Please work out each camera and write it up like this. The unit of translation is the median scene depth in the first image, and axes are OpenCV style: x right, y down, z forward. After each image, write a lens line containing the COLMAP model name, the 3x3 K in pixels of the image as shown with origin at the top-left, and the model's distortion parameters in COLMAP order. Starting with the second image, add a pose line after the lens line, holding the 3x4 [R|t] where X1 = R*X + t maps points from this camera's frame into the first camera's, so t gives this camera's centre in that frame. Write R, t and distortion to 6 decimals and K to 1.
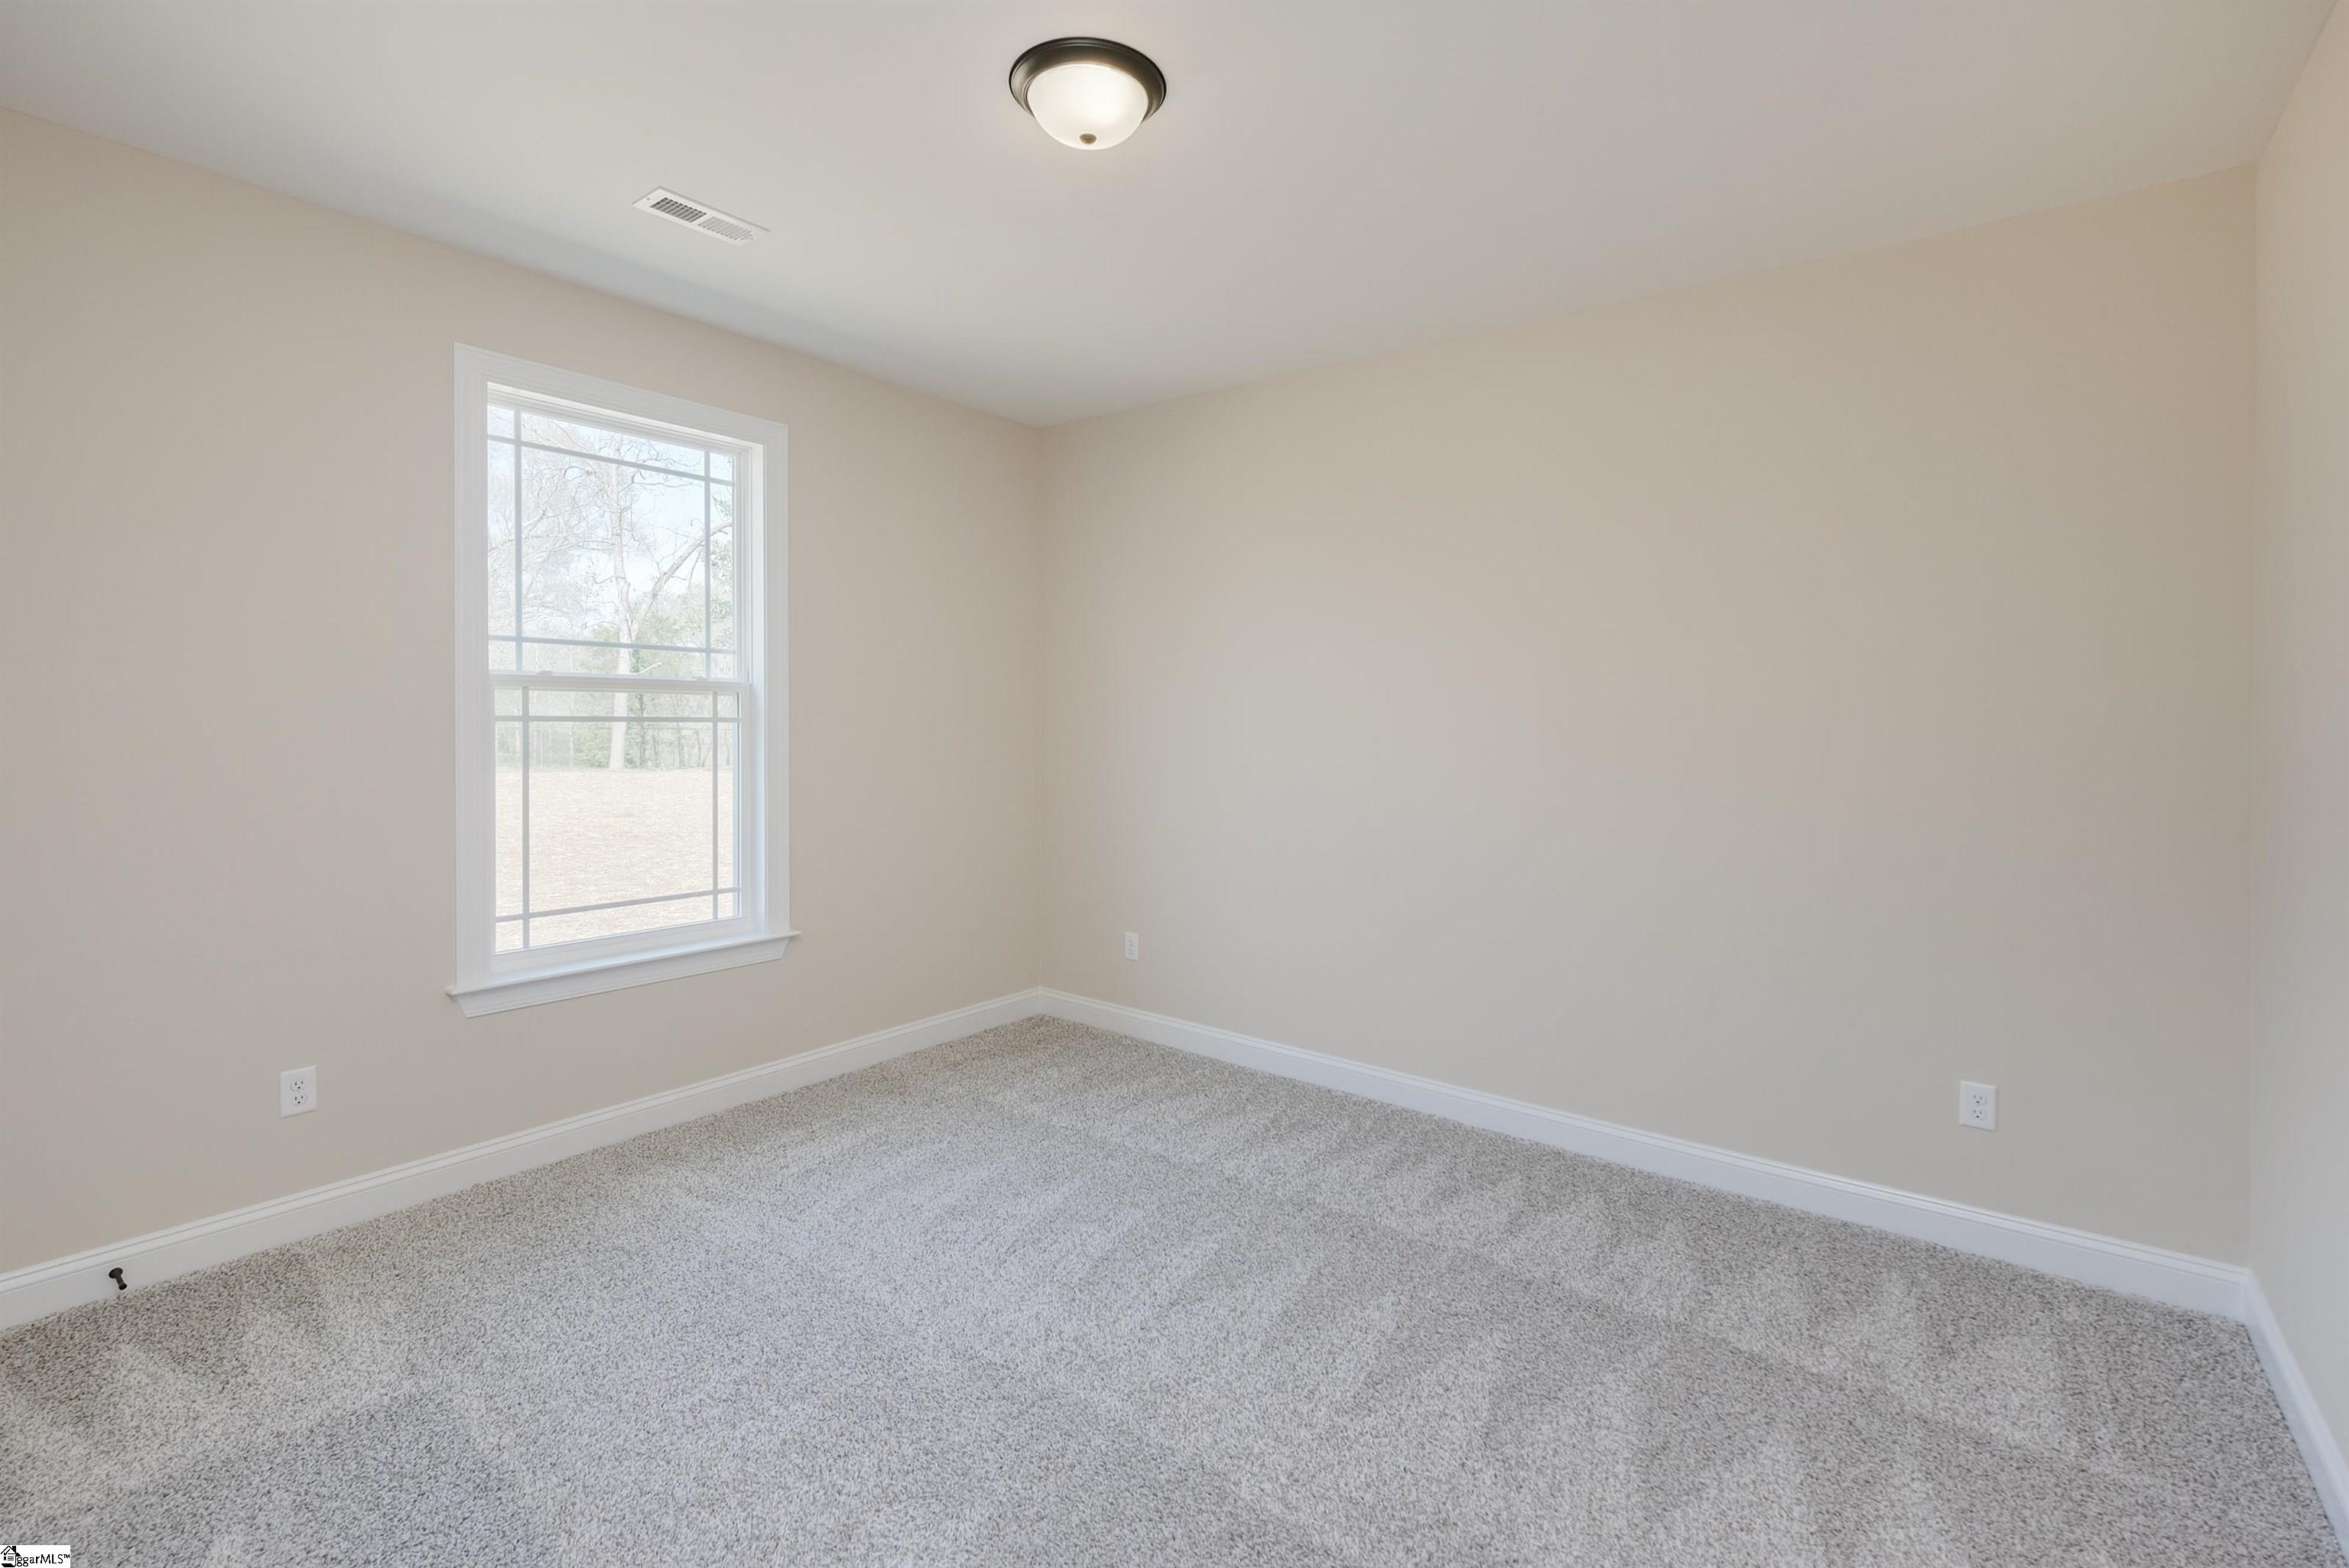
lens RADIAL K [[961.1, 0, 1174.5], [0, 961.1, 784.0], [0, 0, 1]] dist [0.000898, 0.000123]
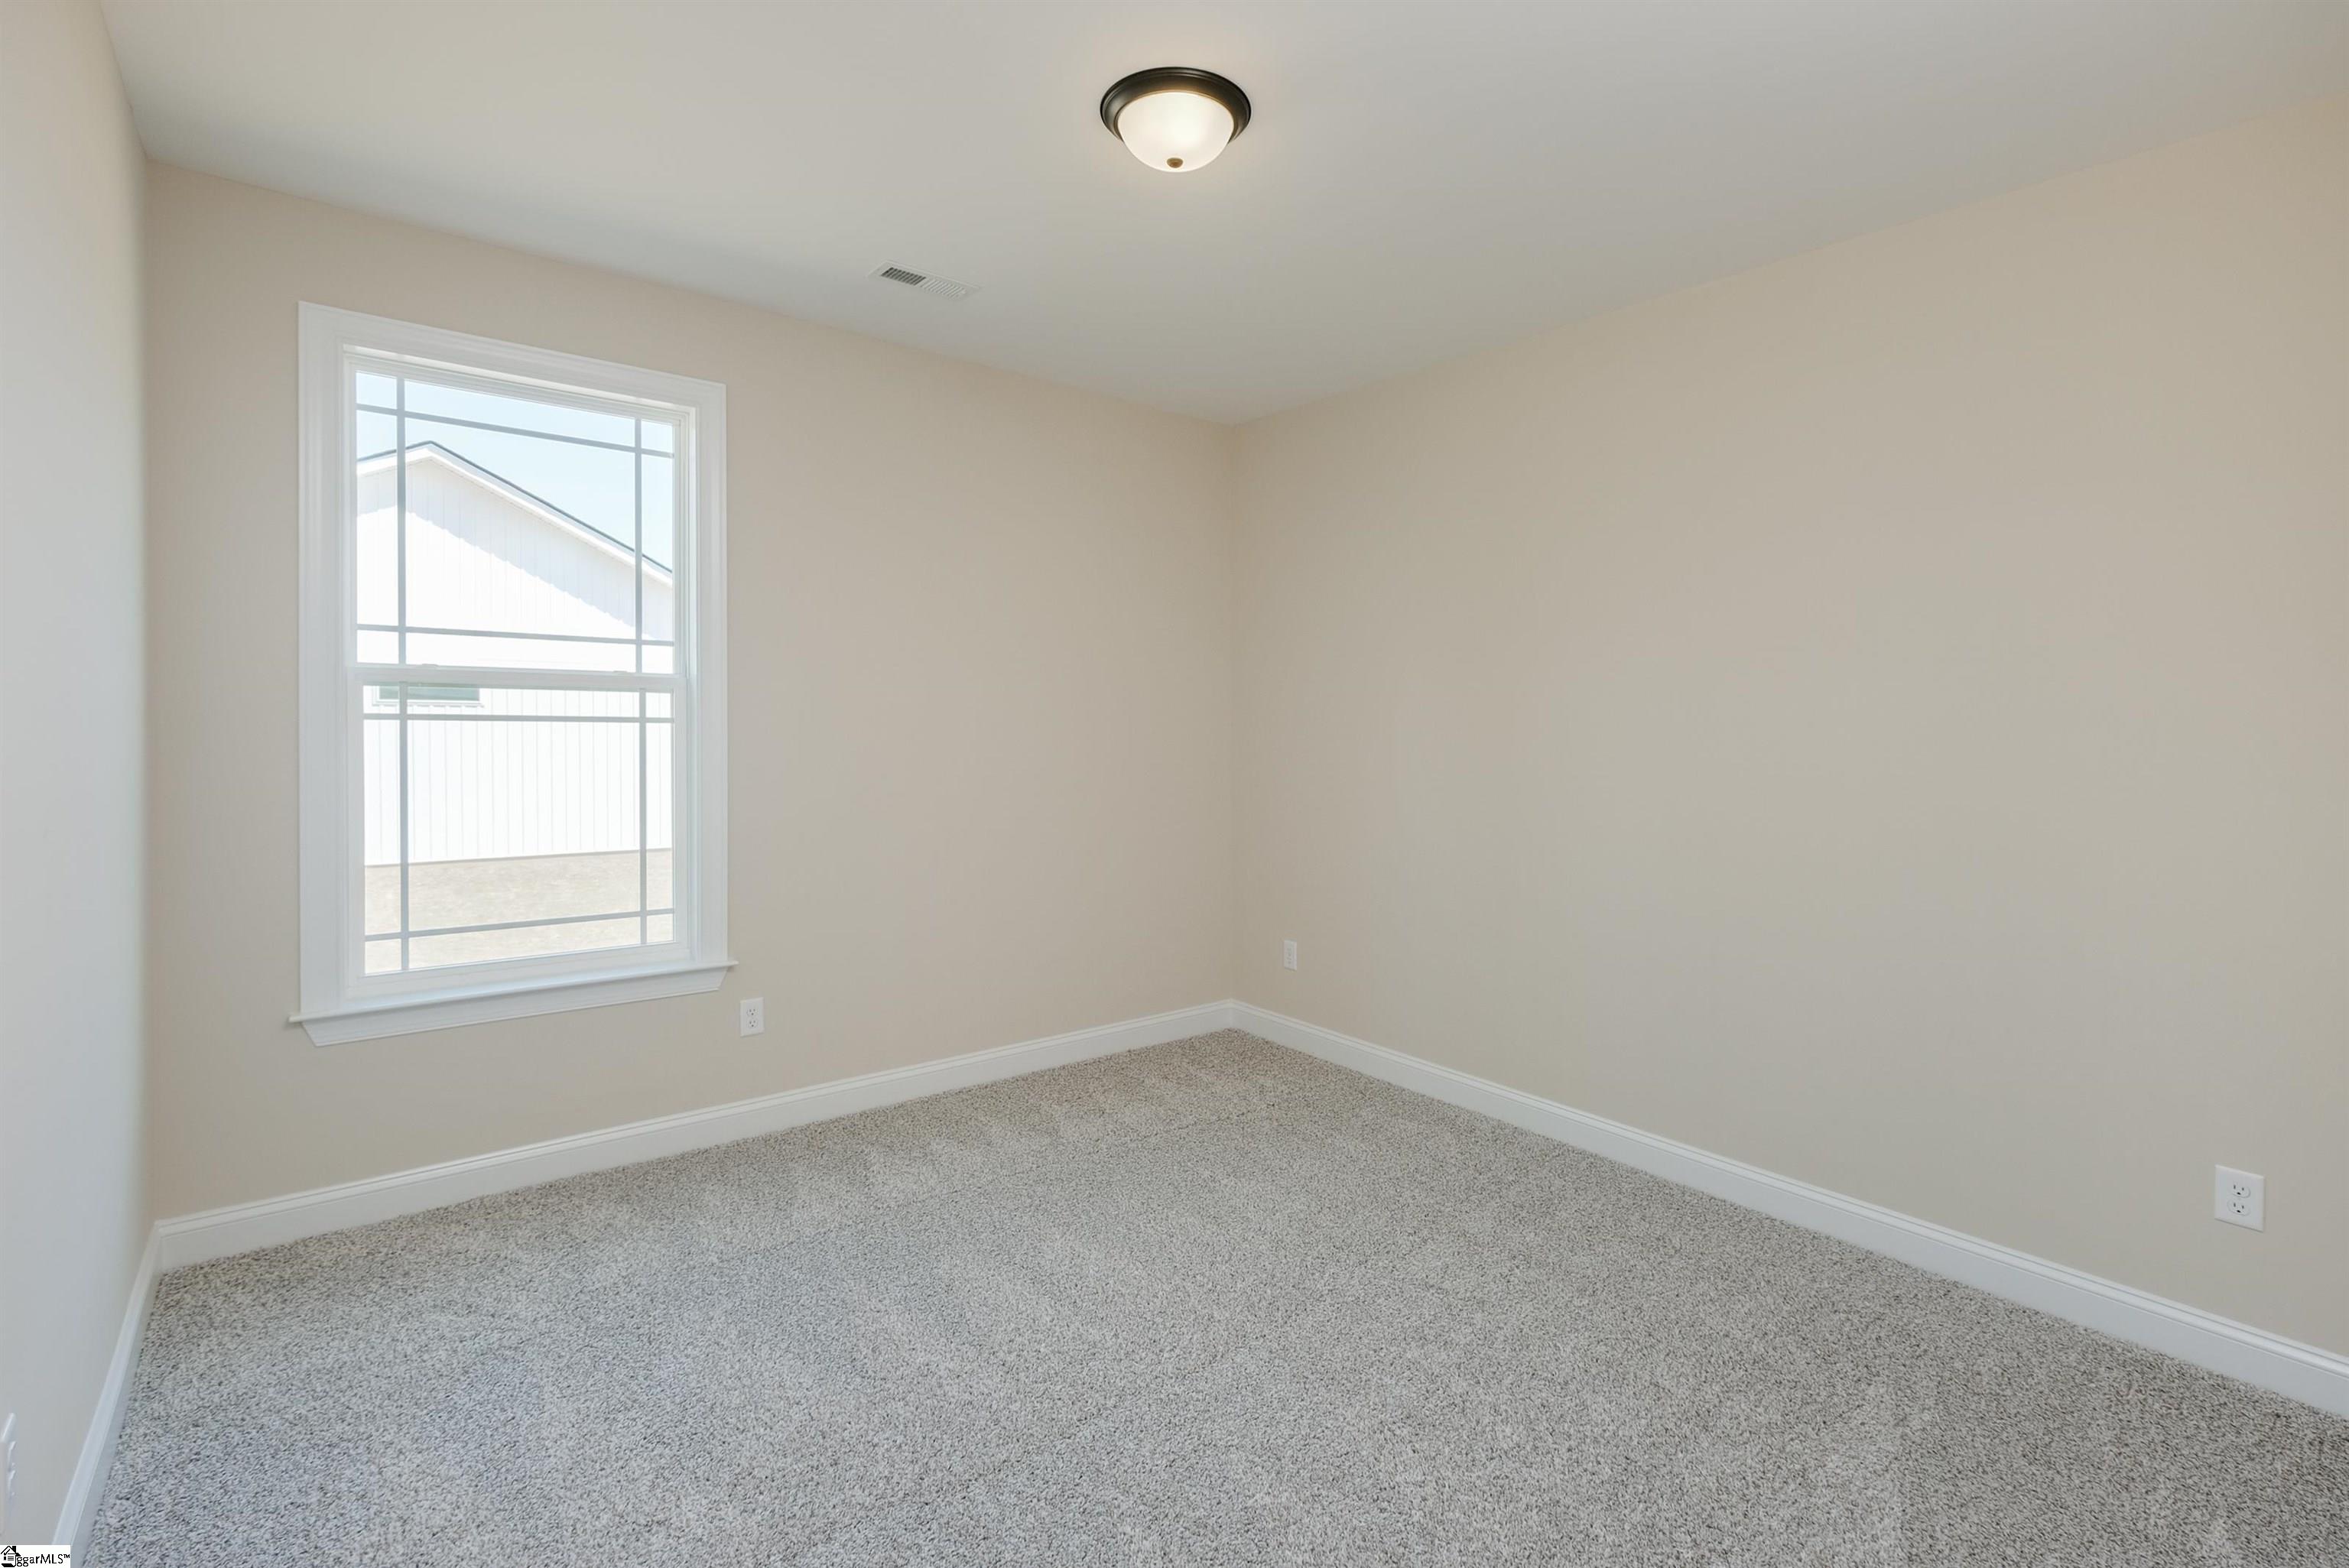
lens RADIAL K [[961.1, 0, 1174.5], [0, 961.1, 784.0], [0, 0, 1]] dist [0.000898, 0.000123]
pose [[0.970250, 0.018944, -0.241363, 0.217857], [-0.020241, 0.999791, -0.002897, -0.015277], [0.241257, 0.007696, 0.970431, 0.258226]]
